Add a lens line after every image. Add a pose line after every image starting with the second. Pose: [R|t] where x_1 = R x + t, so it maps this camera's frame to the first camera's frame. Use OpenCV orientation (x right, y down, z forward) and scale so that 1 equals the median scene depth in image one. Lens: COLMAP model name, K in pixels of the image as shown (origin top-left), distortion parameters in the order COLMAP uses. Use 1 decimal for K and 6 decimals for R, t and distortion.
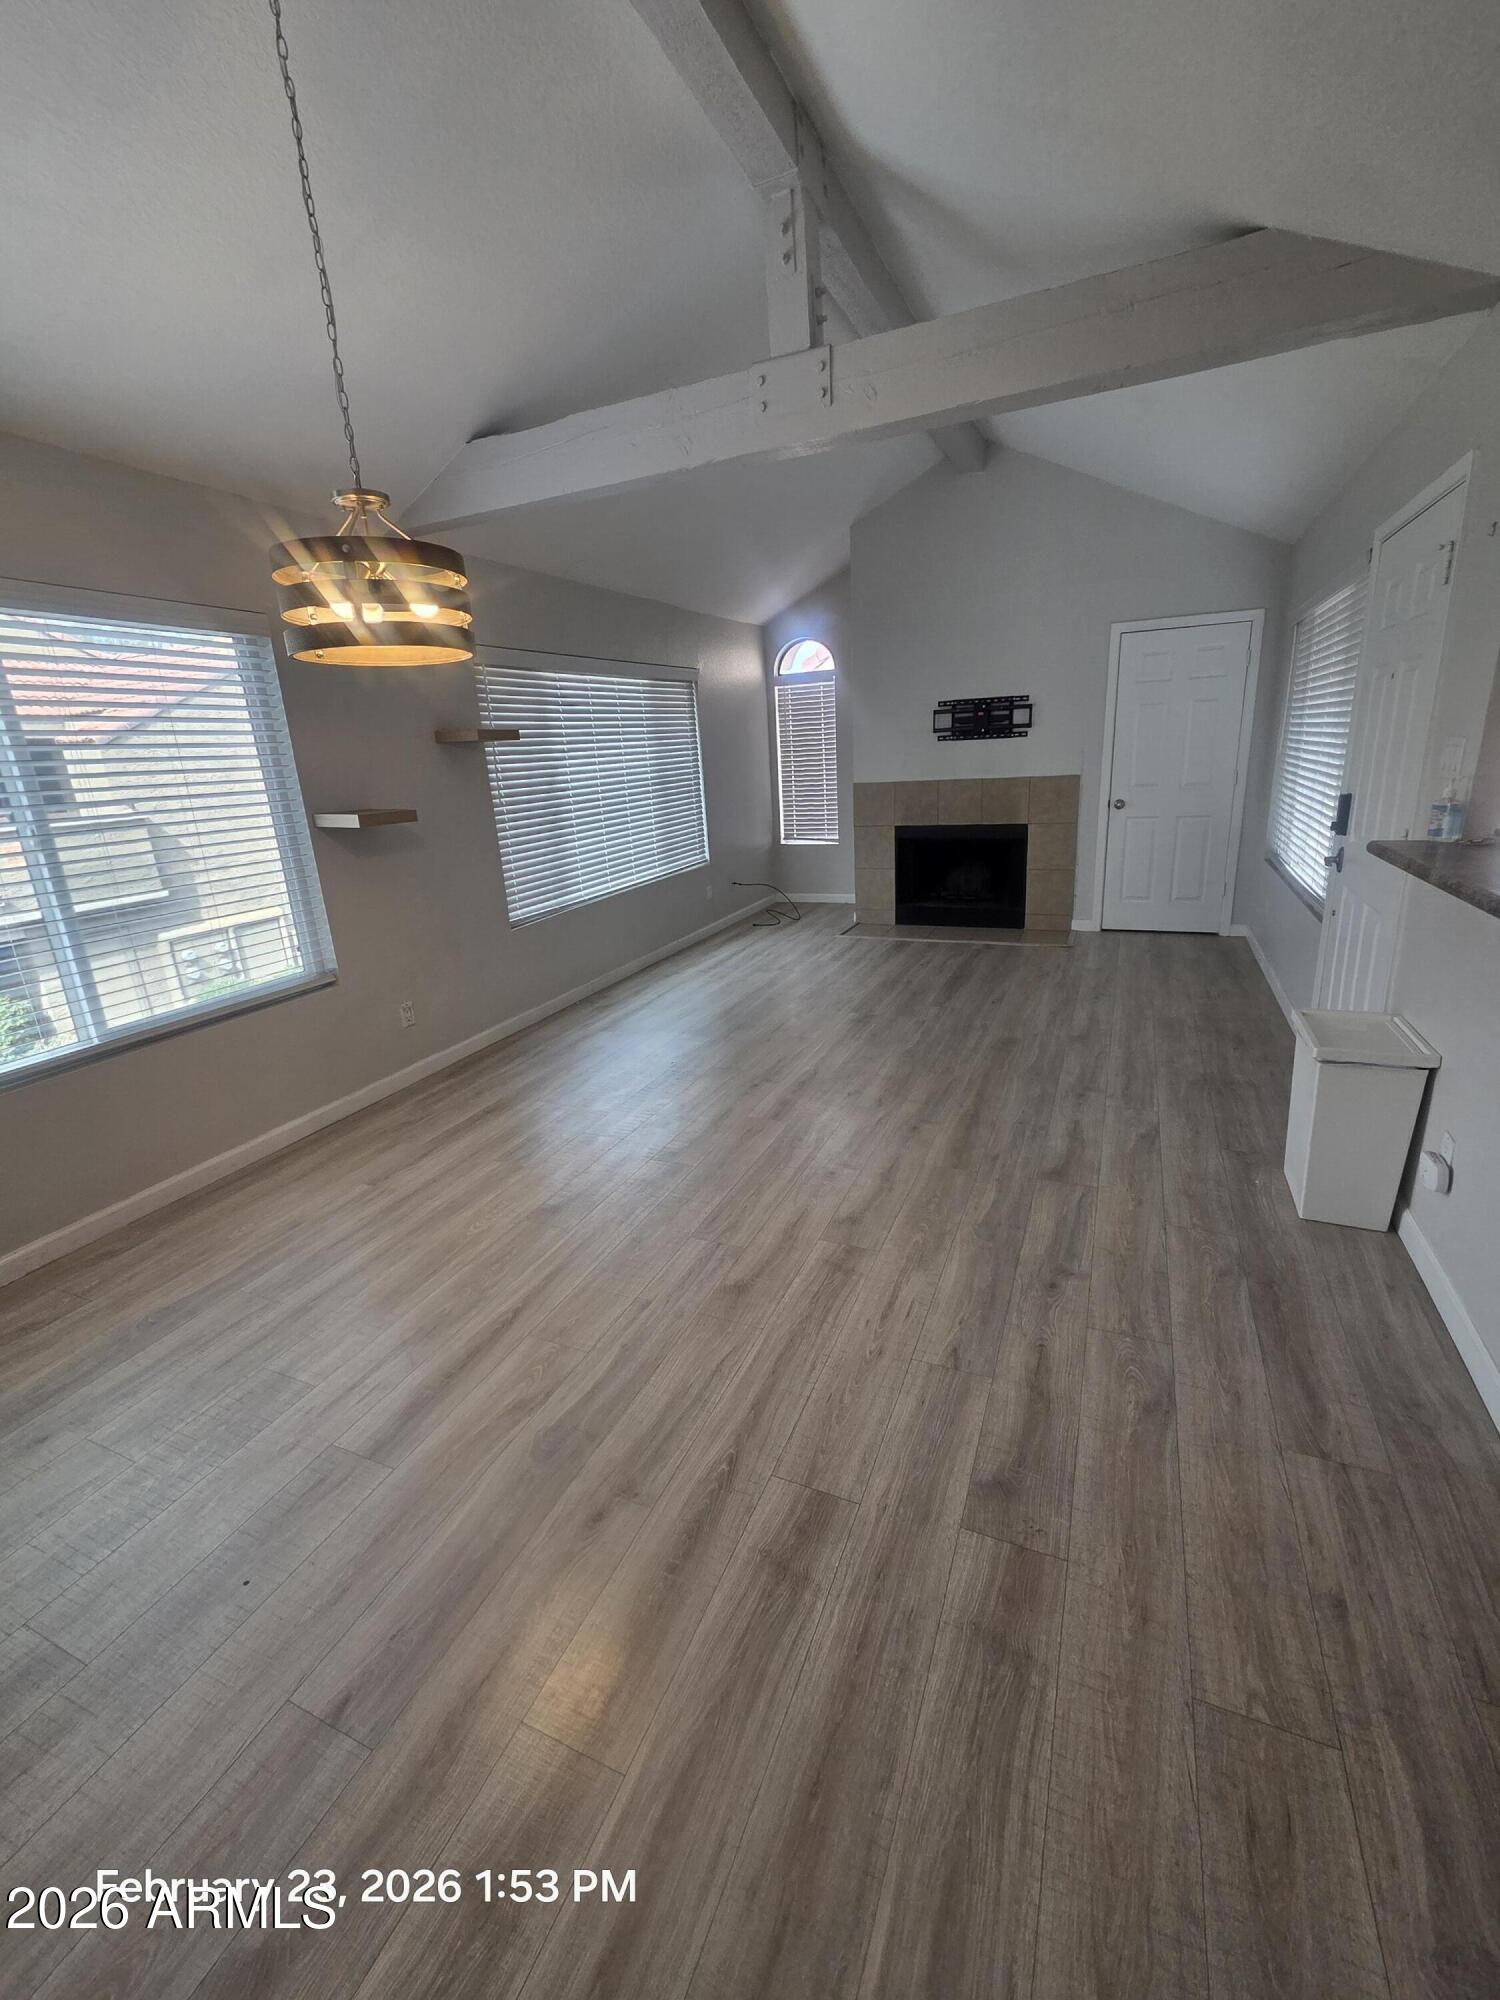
lens RADIAL K [[827.7, 0, 748.0], [0, 827.7, 988.1], [0, 0, 1]] dist [0.002427, 0.000255]
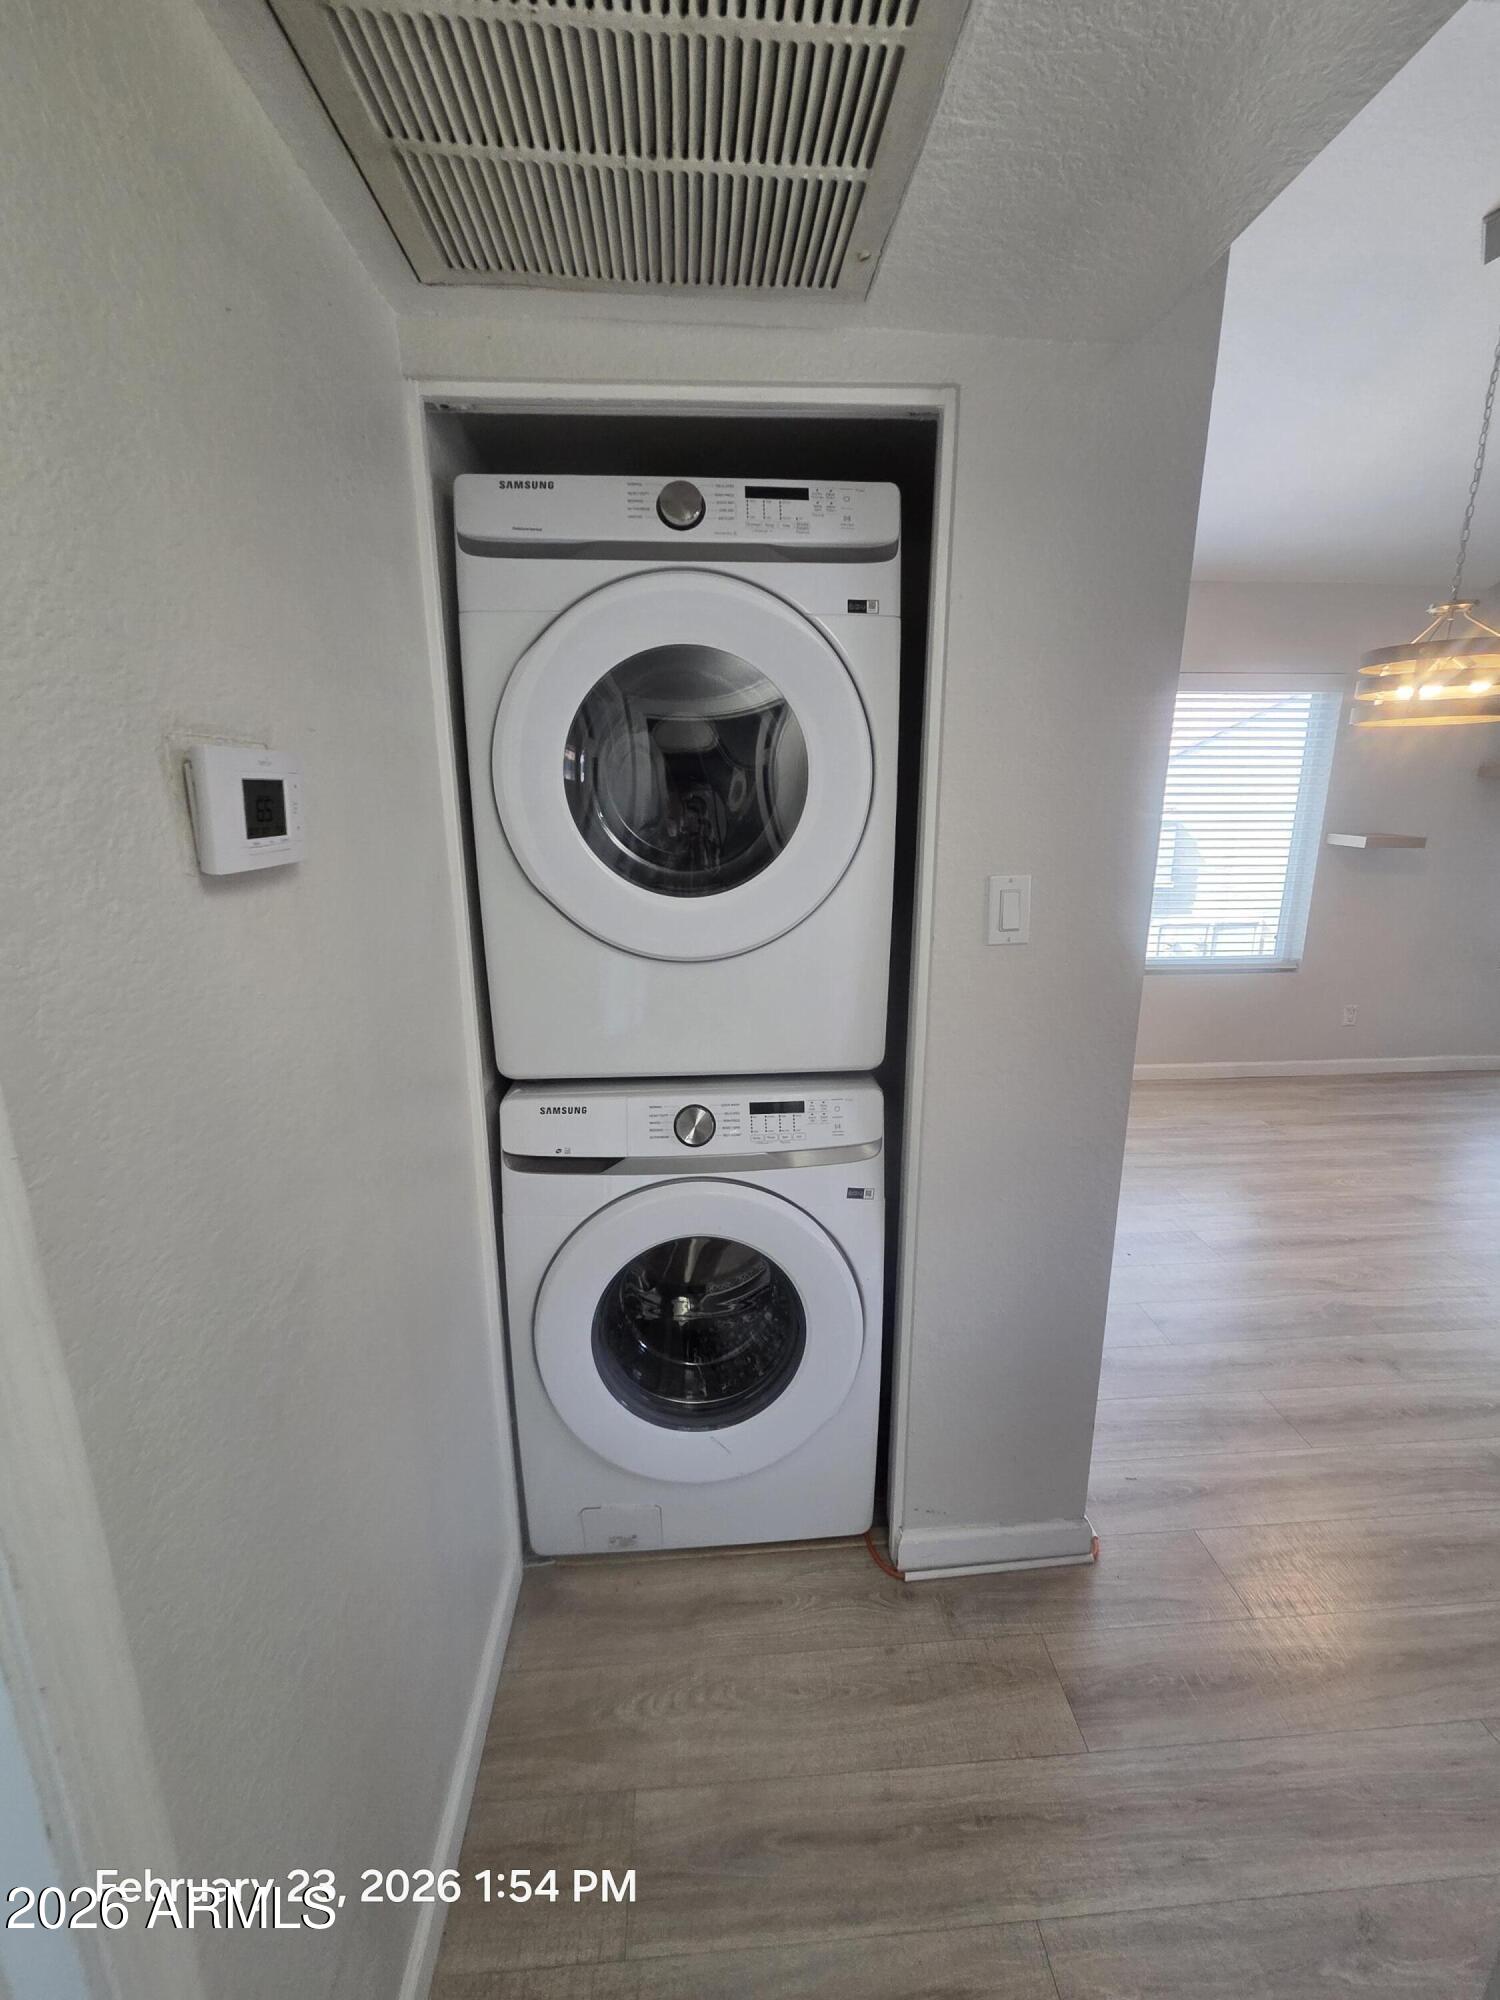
lens RADIAL K [[827.7, 0, 759.1], [0, 827.7, 987.9], [0, 0, 1]] dist [0.002427, 0.000255]
pose [[0.478085, 0.259755, -0.839025, 0.173372], [-0.272056, 0.952082, 0.139736, 0.071295], [0.835117, 0.161456, 0.525844, -0.332630]]
